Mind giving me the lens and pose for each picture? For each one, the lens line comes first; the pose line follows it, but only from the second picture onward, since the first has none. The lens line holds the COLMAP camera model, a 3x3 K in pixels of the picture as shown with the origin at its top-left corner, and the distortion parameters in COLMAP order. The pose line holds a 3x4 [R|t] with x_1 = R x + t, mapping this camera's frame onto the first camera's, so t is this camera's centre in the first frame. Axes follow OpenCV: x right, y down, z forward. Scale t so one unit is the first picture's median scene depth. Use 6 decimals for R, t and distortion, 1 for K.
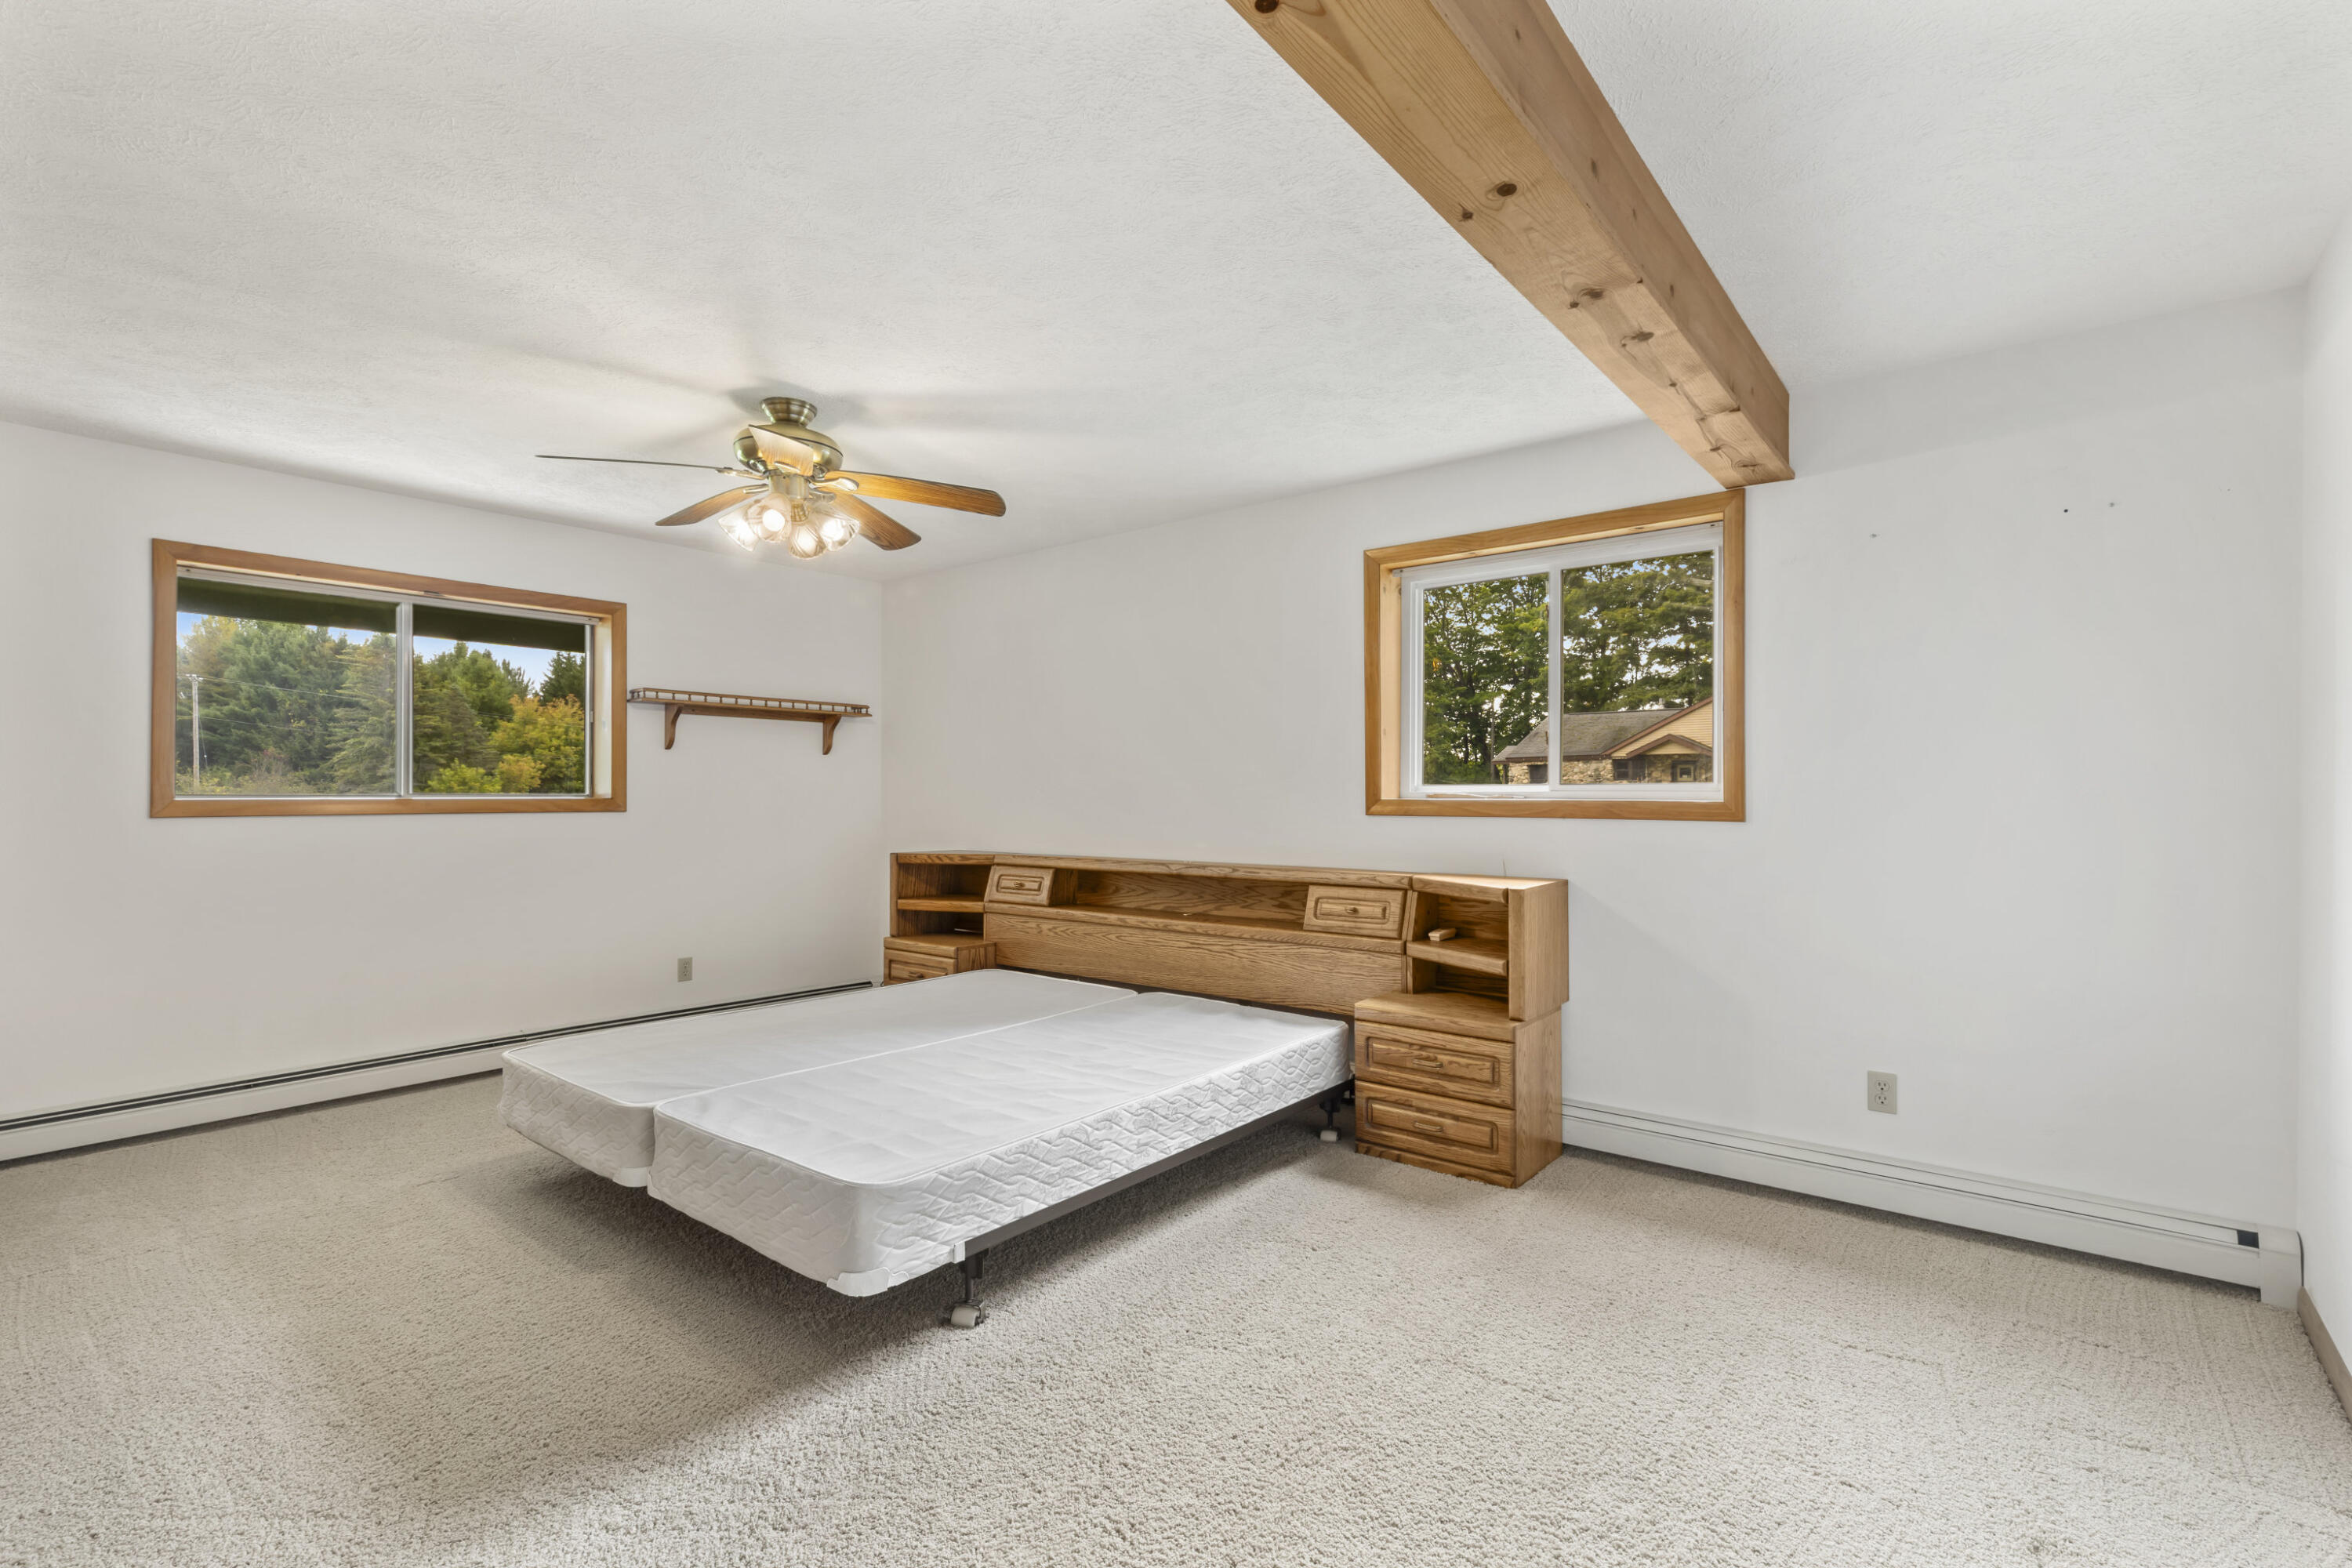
lens RADIAL K [[1076.2, 0, 1176.0], [0, 1076.2, 784.0], [0, 0, 1]] dist [0.003472, 0.000574]
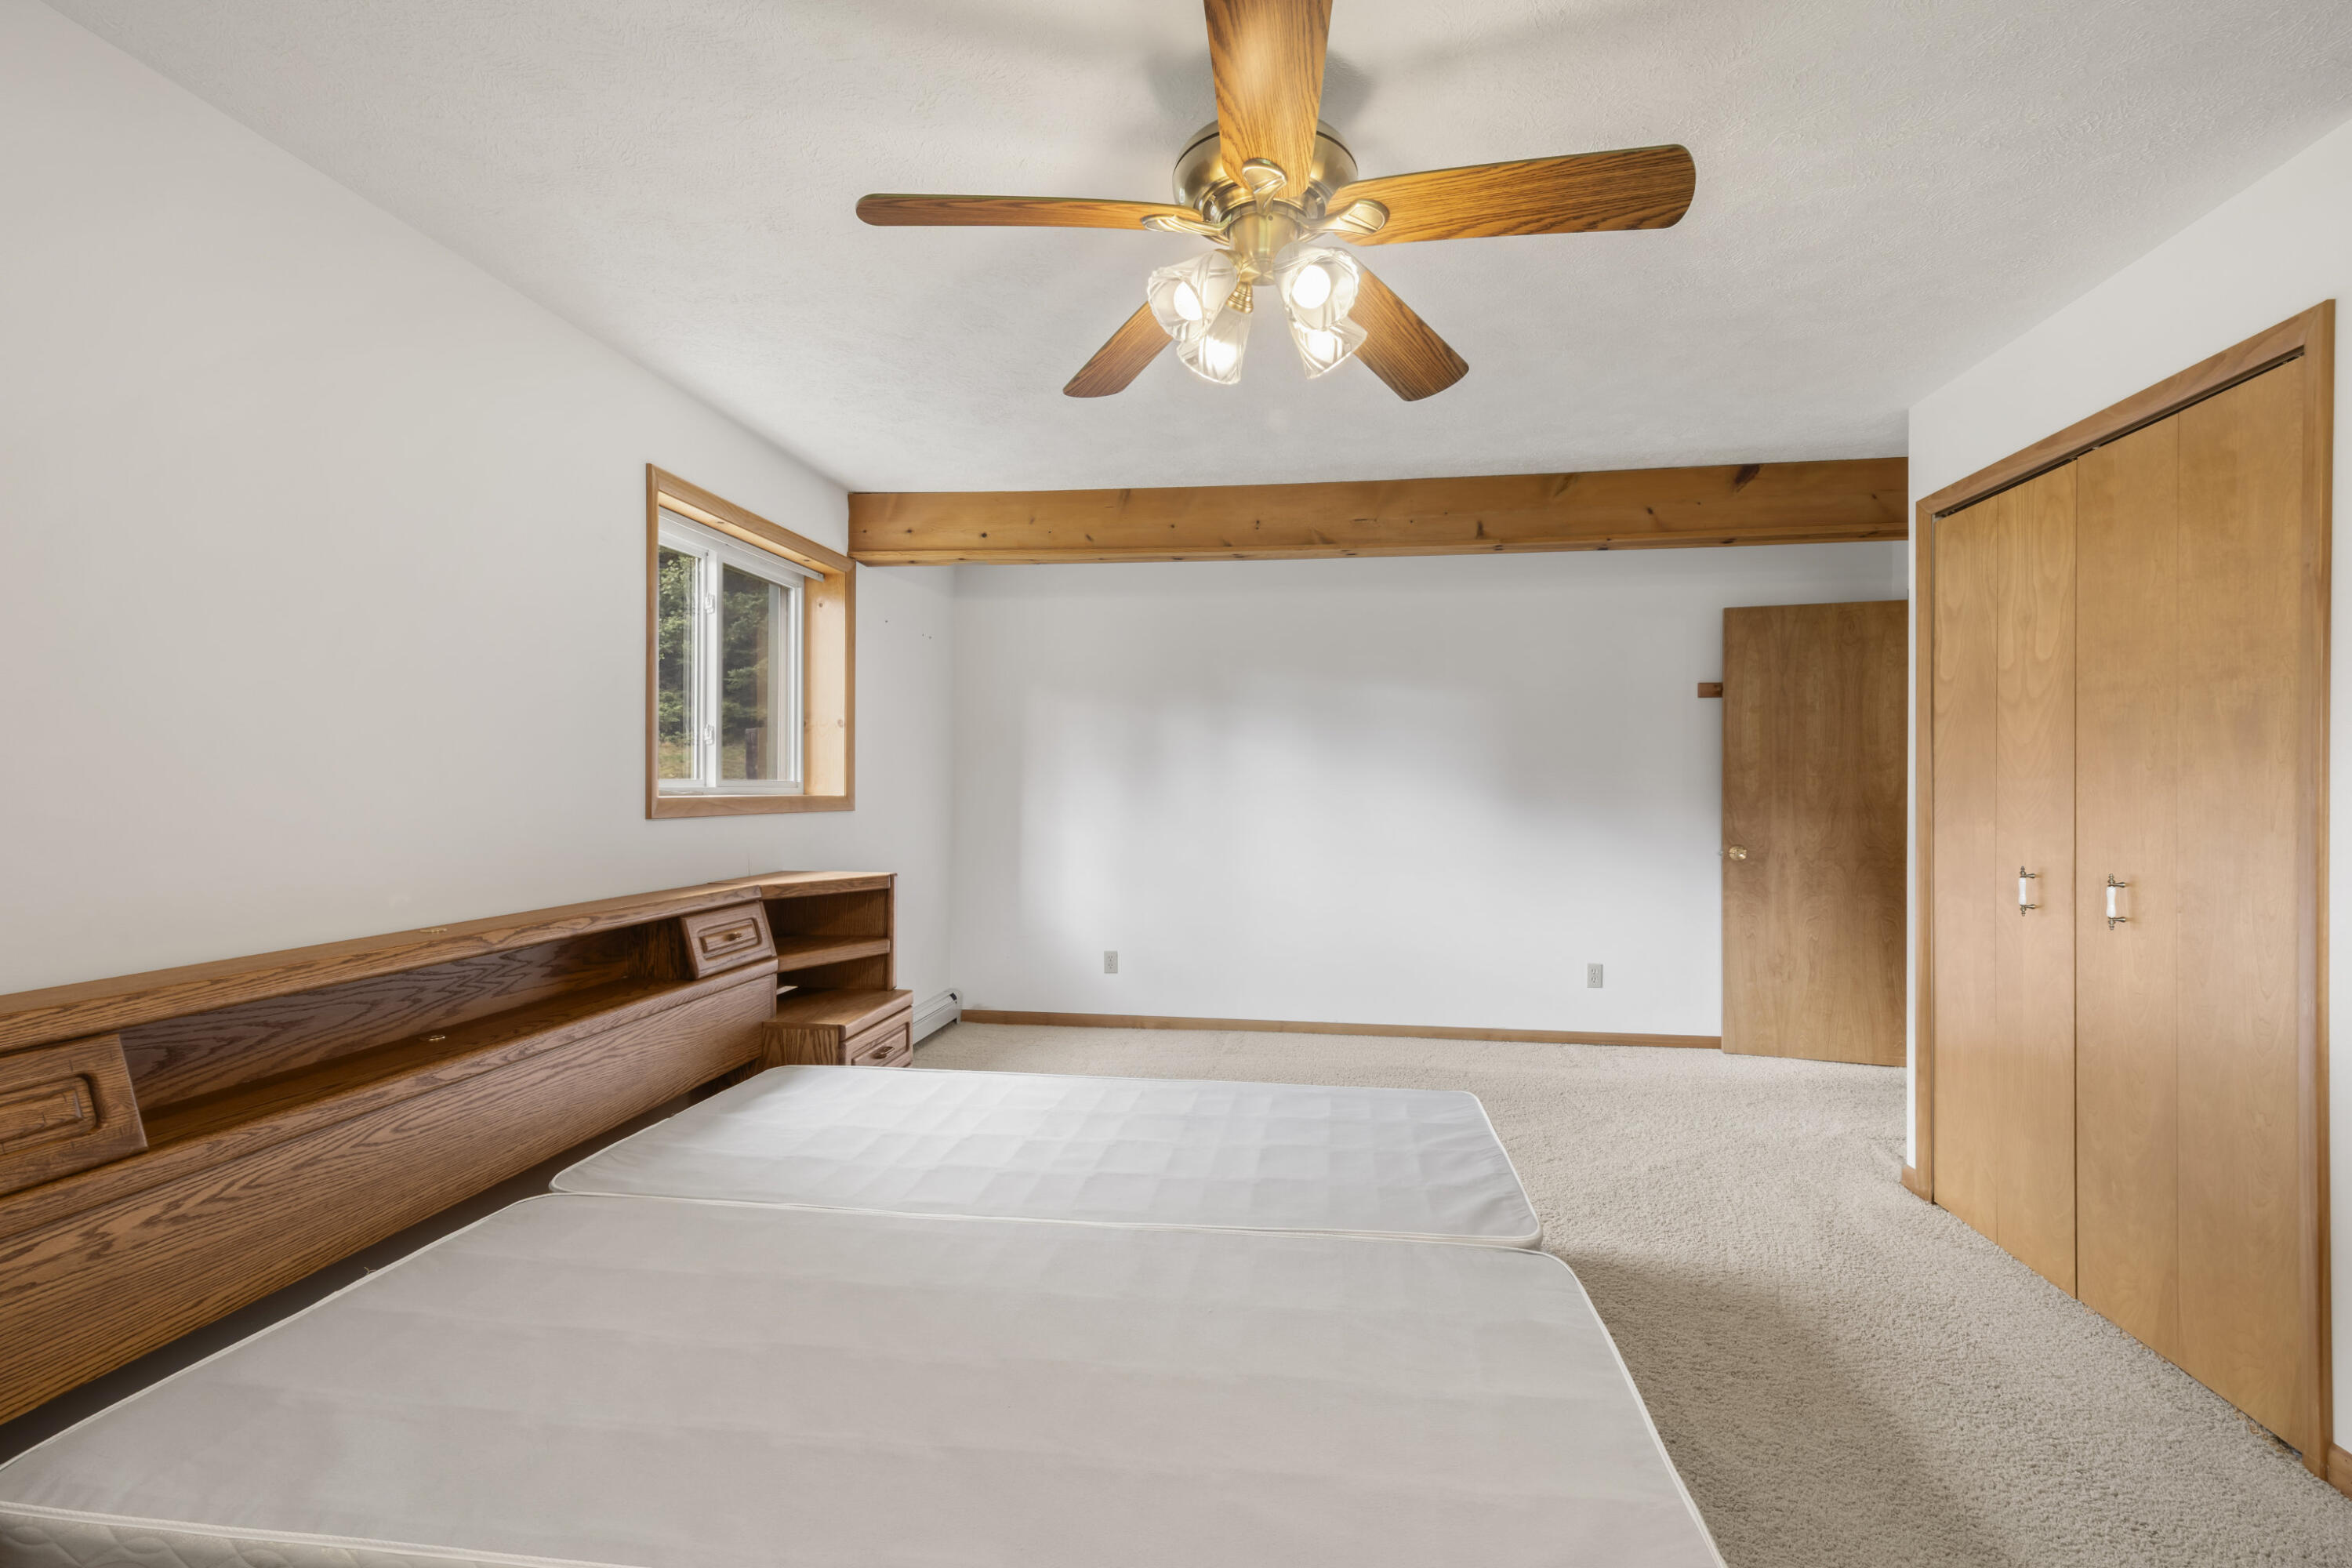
lens RADIAL K [[1017.5, 0, 1176.0], [0, 1017.5, 784.0], [0, 0, 1]] dist [0.000825, 0.000113]
pose [[-0.517703, 0.006389, 0.855537, -0.614855], [-0.008844, 0.999879, -0.012819, 0.007404], [-0.855515, -0.014202, -0.517583, 1.029680]]
